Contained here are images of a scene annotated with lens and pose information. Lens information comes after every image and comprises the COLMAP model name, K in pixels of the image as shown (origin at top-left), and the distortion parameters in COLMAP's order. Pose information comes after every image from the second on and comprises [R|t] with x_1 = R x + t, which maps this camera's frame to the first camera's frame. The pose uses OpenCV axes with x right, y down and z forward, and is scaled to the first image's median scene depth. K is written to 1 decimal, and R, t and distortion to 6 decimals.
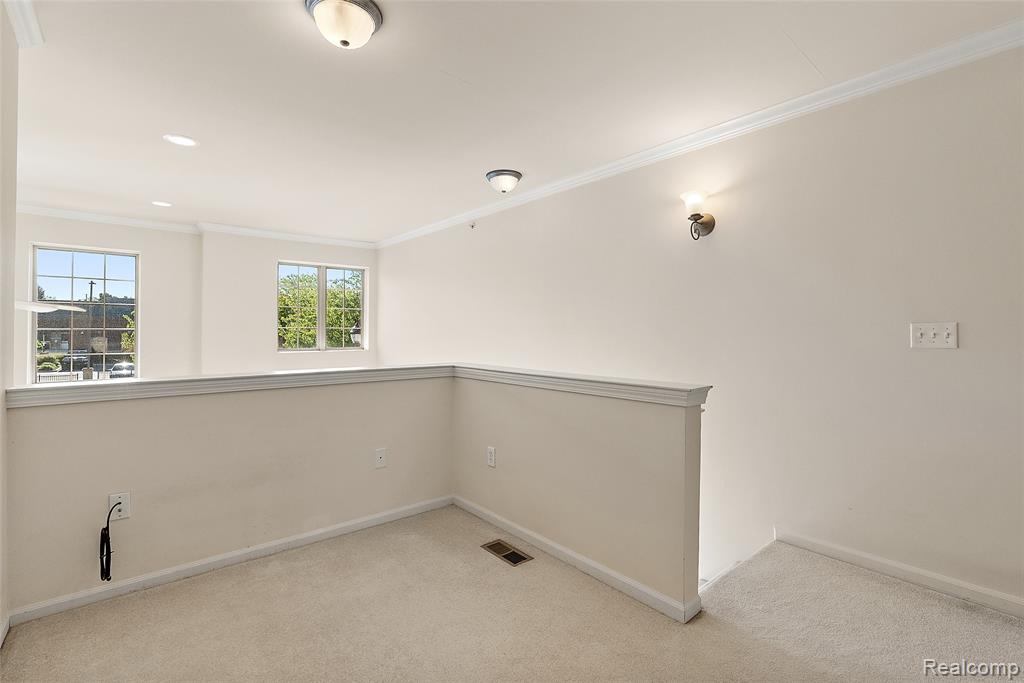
lens RADIAL K [[468.9, 0, 515.6], [0, 468.9, 339.0], [0, 0, 1]] dist [-0.001736, -0.000012]
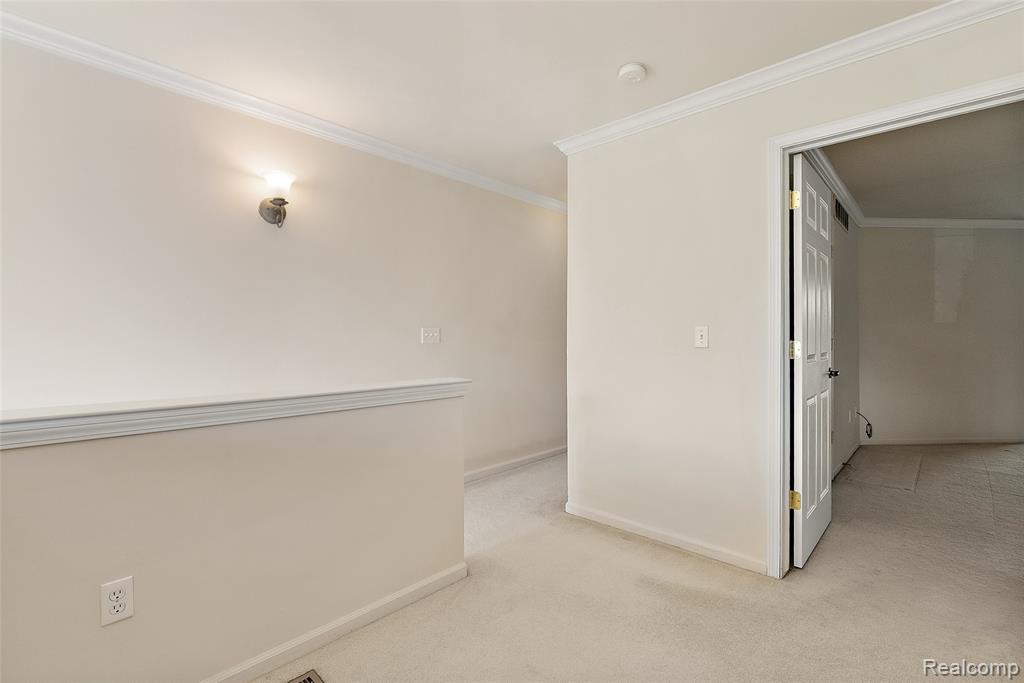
lens RADIAL K [[468.9, 0, 515.6], [0, 468.9, 339.0], [0, 0, 1]] dist [-0.001736, -0.000012]
pose [[-0.118384, -0.013660, 0.992874, -0.651685], [0.001564, 0.999902, 0.013943, -0.016042], [-0.992967, 0.003204, -0.118351, 0.779770]]
